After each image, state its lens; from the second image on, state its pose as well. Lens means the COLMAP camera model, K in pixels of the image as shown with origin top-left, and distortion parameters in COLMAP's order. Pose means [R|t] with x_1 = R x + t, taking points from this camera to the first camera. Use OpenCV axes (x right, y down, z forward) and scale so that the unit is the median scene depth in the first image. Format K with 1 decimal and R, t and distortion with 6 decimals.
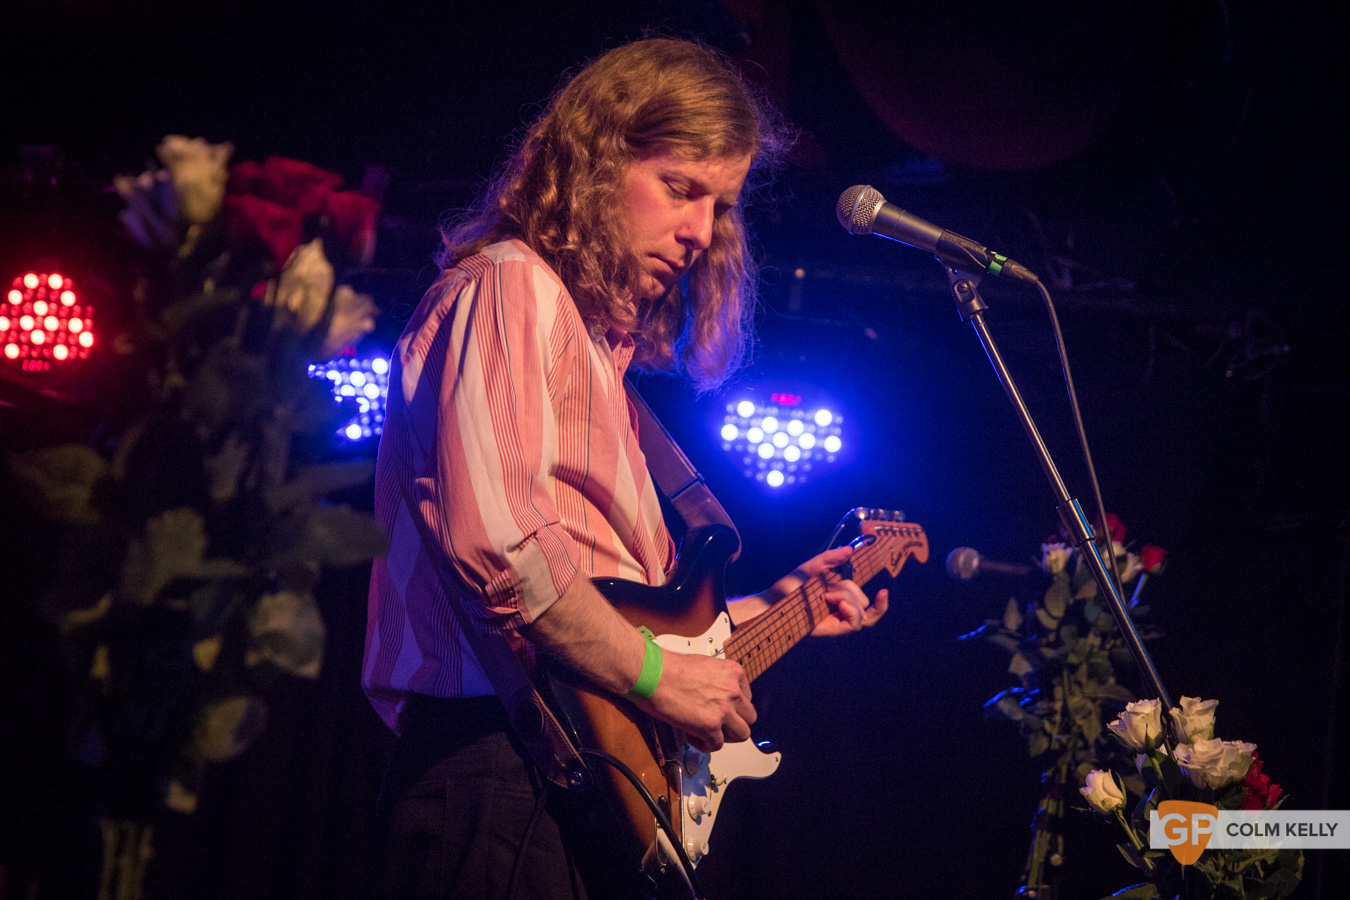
lens RADIAL K [[2793.5, 0, 699.6], [0, 2793.5, 451.1], [0, 0, 1]] dist [0.361845, -0.112120]
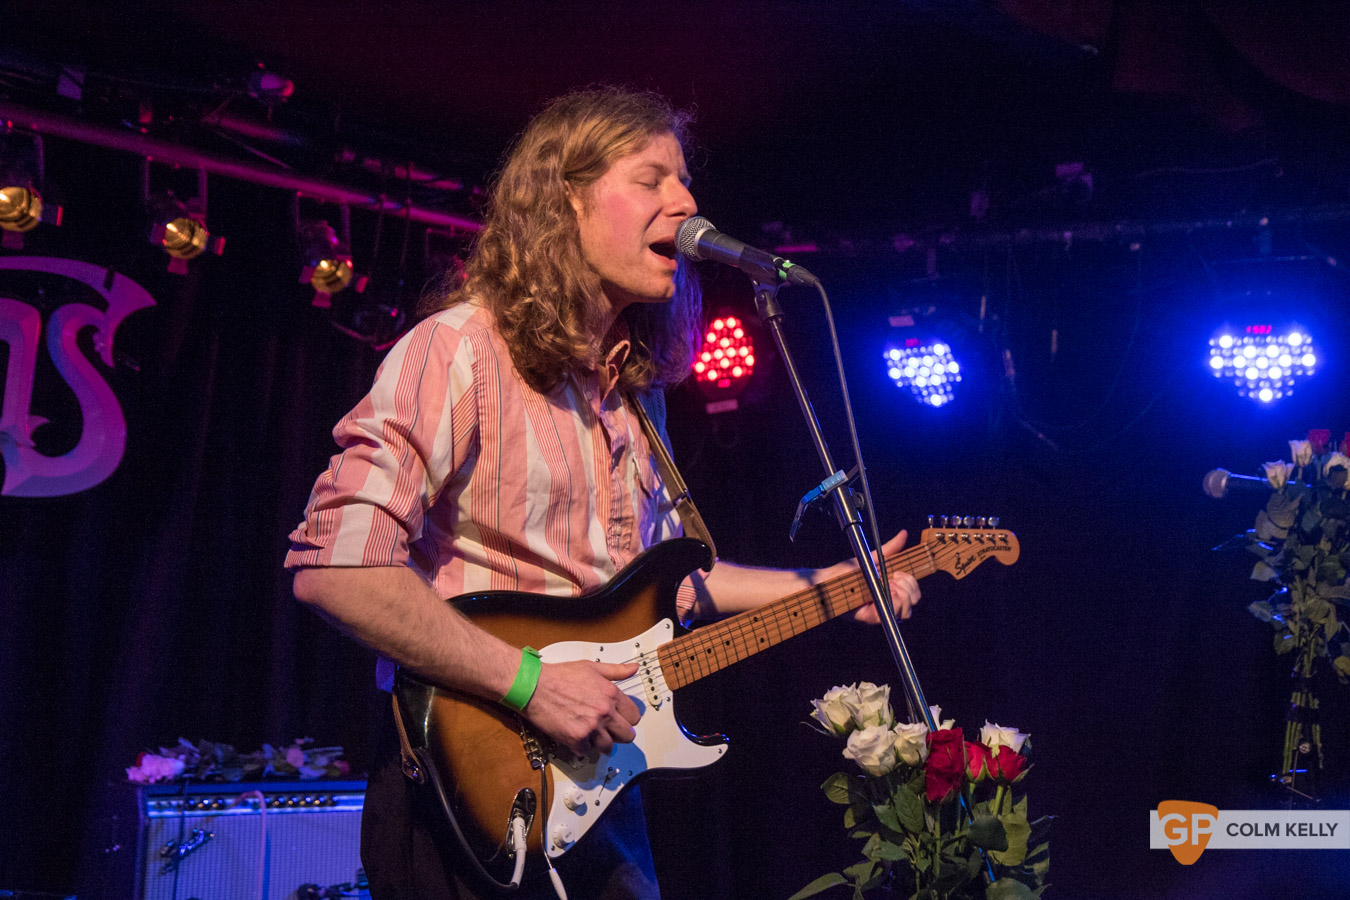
lens RADIAL K [[1810.2, 0, 694.4], [0, 1810.2, 454.4], [0, 0, 1]] dist [0.104347, 0.030278]
pose [[0.845968, -0.108580, -0.522062, 0.306092], [0.132525, 0.991142, 0.008608, -0.005571], [0.516503, -0.076468, 0.852864, 0.277963]]
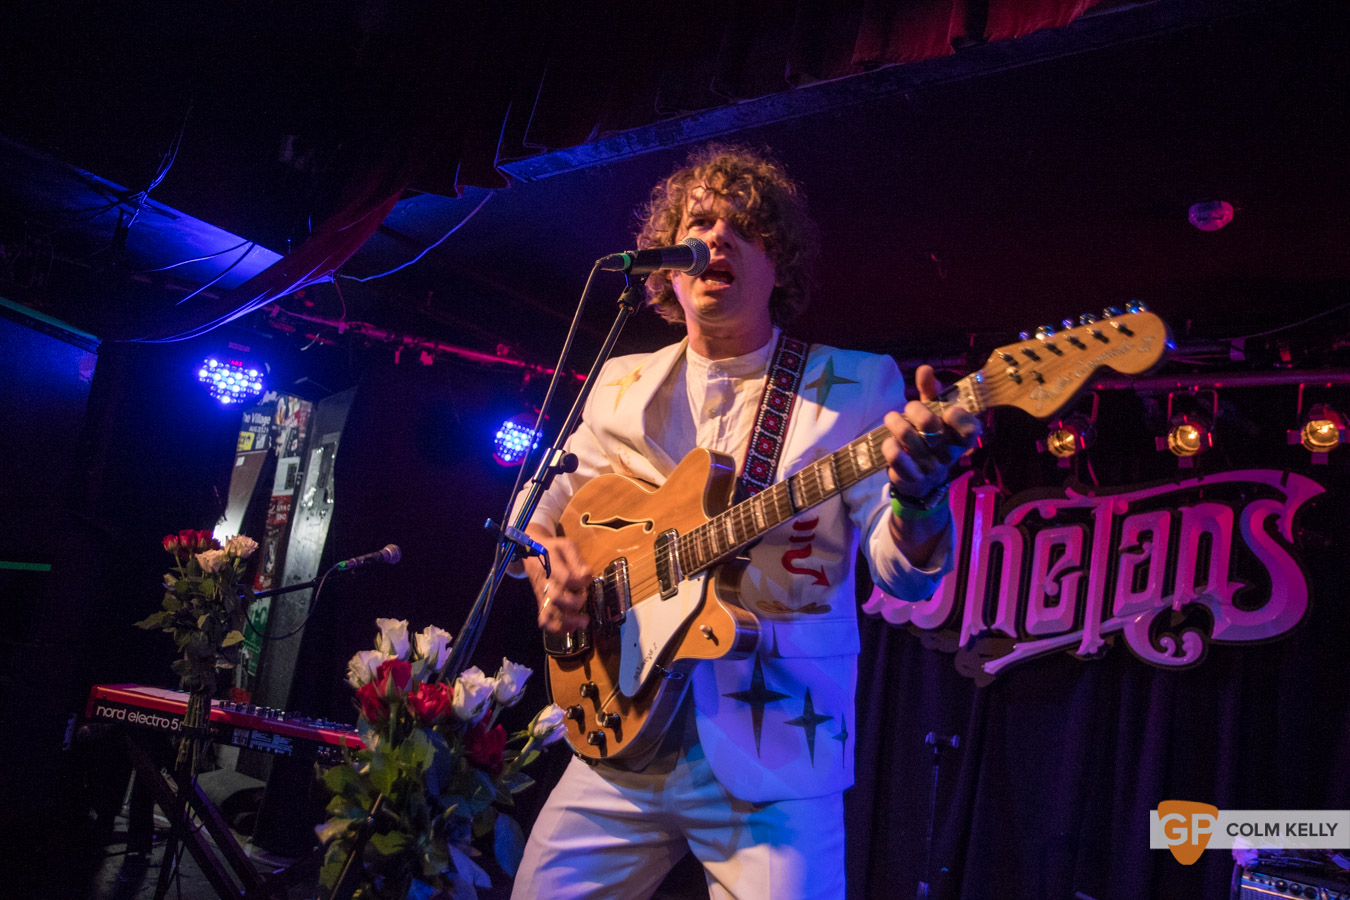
lens RADIAL K [[1045.5, 0, 682.1], [0, 1045.5, 467.5], [0, 0, 1]] dist [-0.121588, 0.129865]
pose [[-0.376617, -0.324996, -0.867489, 0.346744], [-0.025272, 0.939696, -0.341076, 0.131618], [0.926024, -0.106532, -0.362119, 0.859247]]
